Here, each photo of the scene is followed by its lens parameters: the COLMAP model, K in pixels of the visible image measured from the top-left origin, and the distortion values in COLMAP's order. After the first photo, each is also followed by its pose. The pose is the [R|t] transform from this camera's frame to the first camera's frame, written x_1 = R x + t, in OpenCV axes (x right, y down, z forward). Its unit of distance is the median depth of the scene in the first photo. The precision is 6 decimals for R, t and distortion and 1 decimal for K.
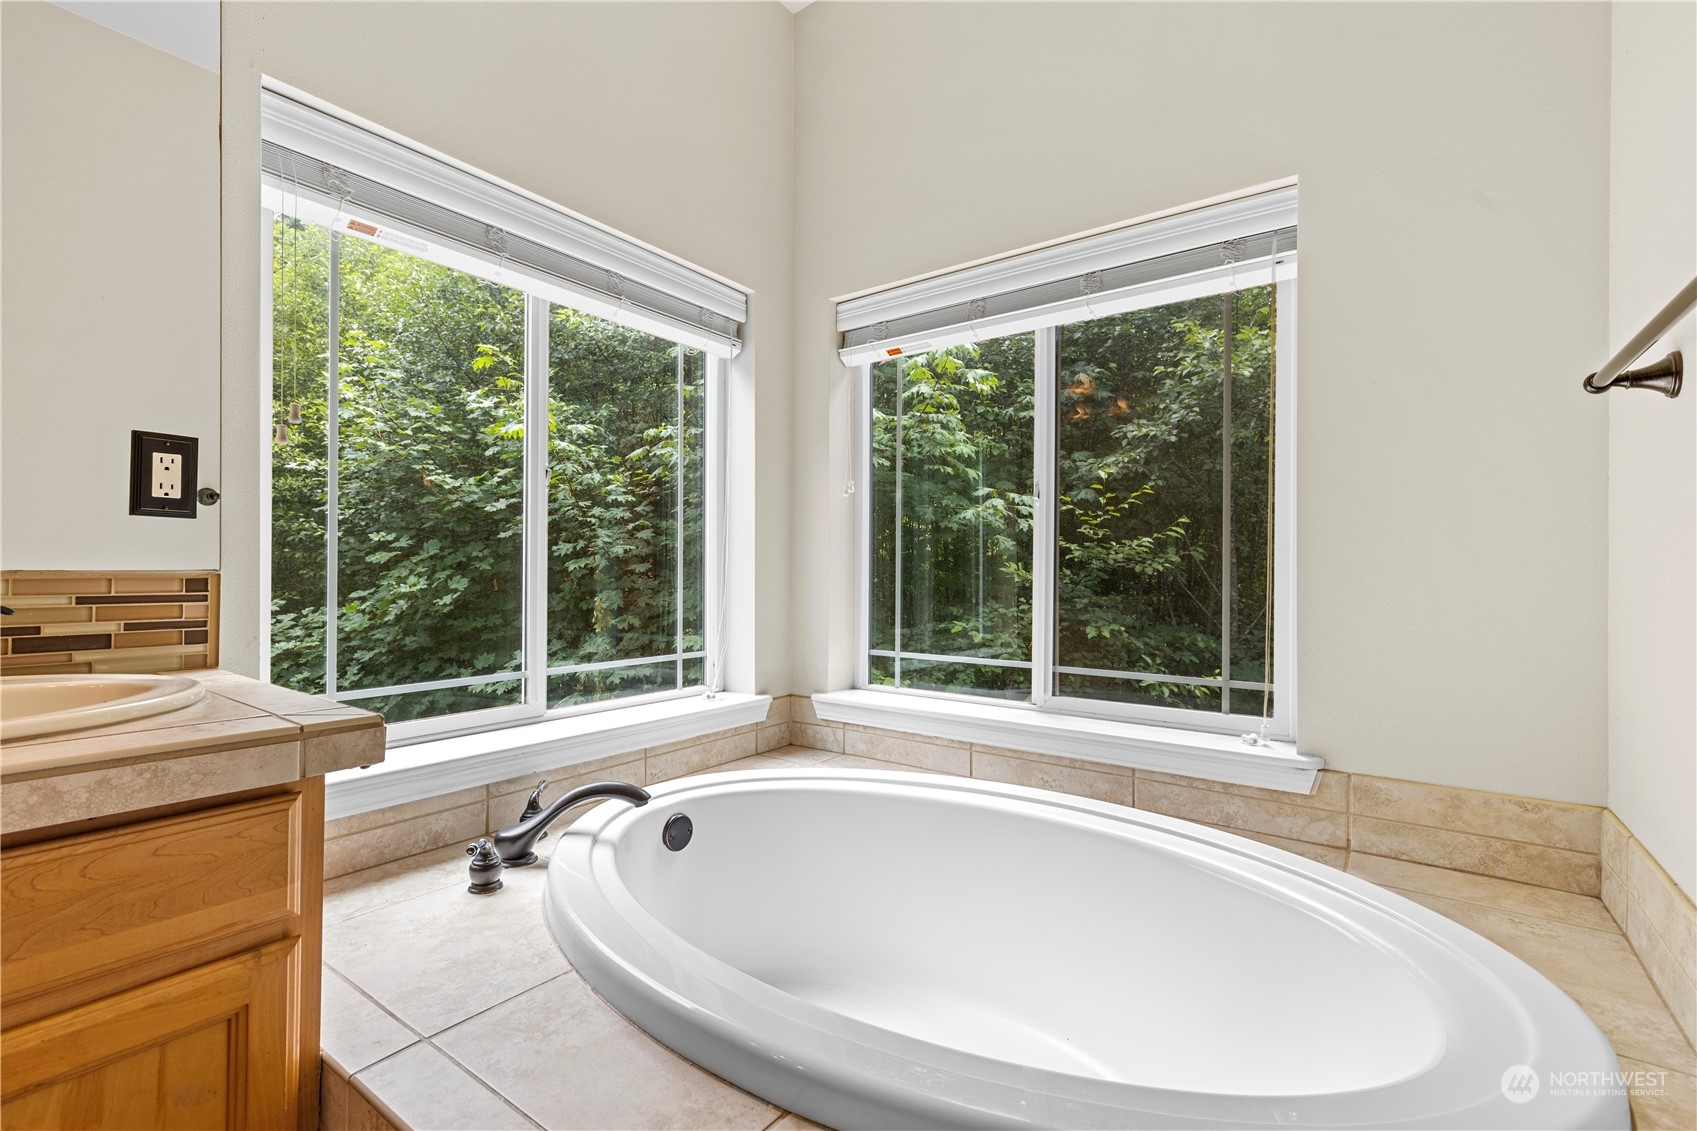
lens RADIAL K [[763.4, 0, 843.1], [0, 763.4, 566.3], [0, 0, 1]] dist [0.000082, 0.000386]
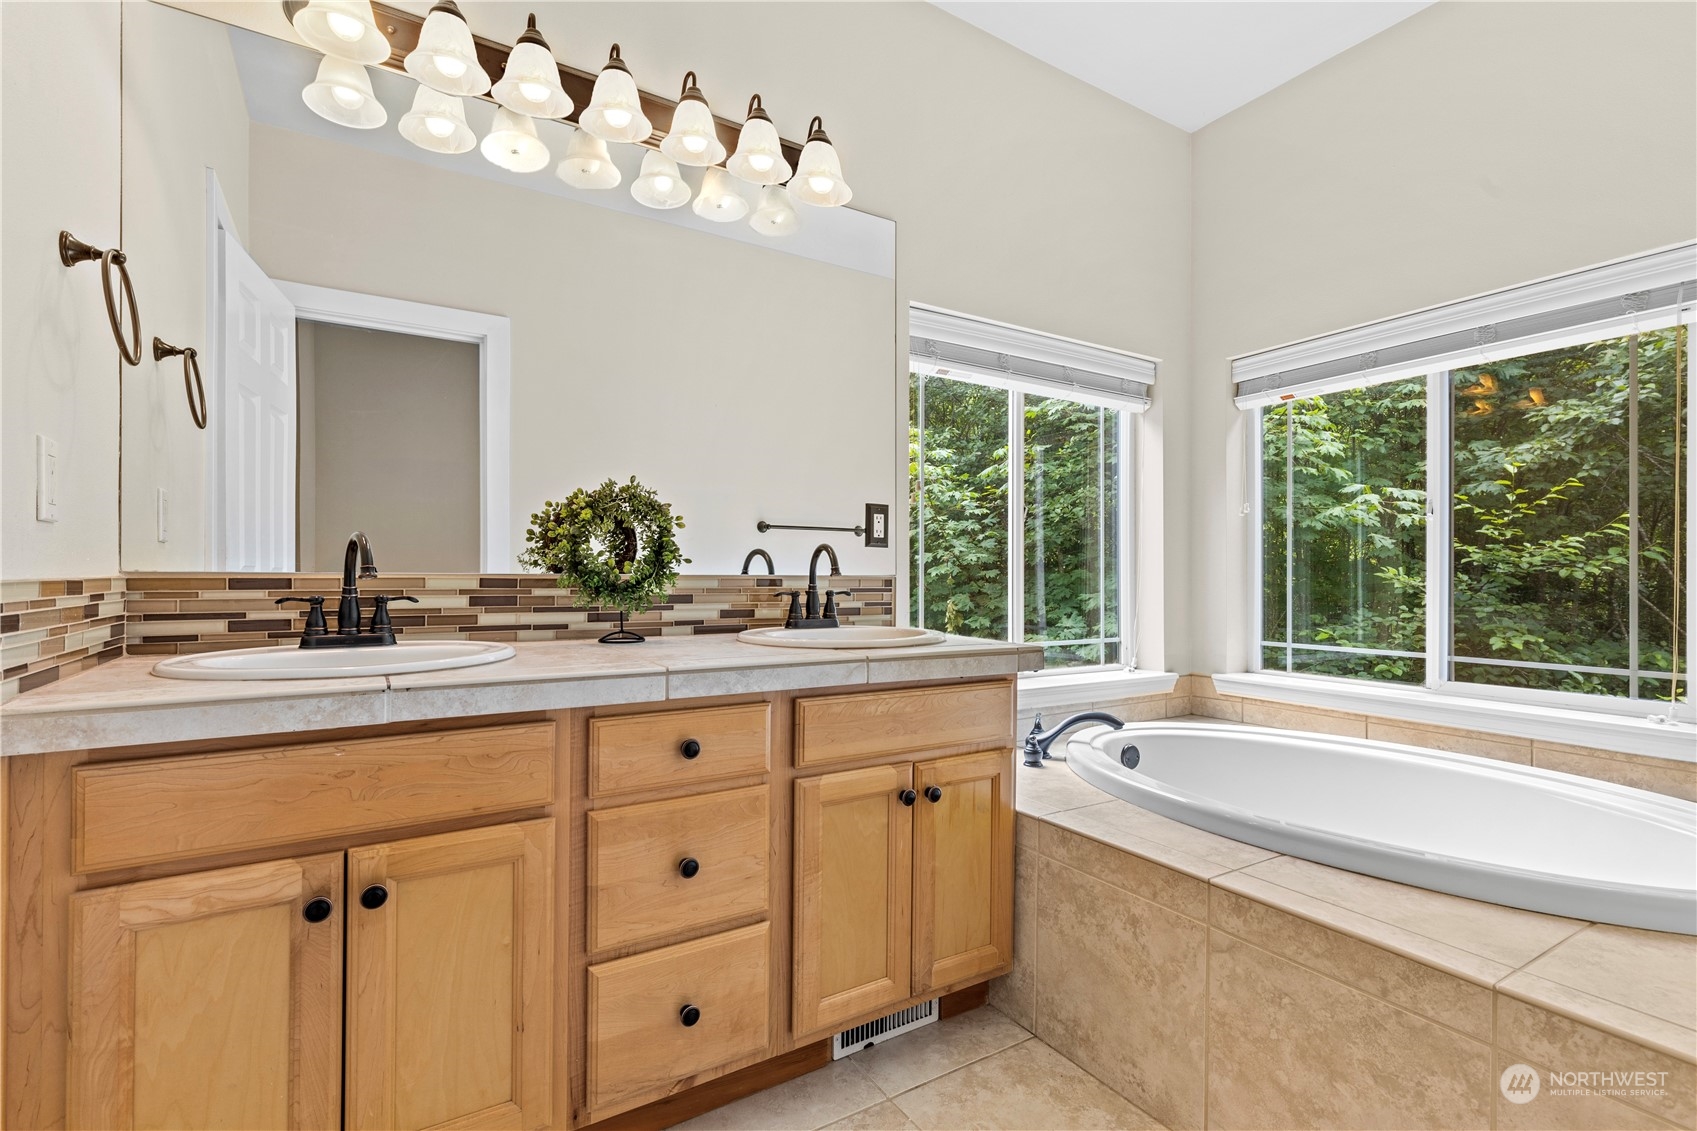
lens RADIAL K [[763.4, 0, 843.1], [0, 763.4, 566.3], [0, 0, 1]] dist [0.000082, 0.000386]
pose [[0.921968, -0.006279, -0.387215, -0.109434], [0.003279, 0.999959, -0.008408, -0.000830], [0.387252, 0.006482, 0.921951, -0.381141]]
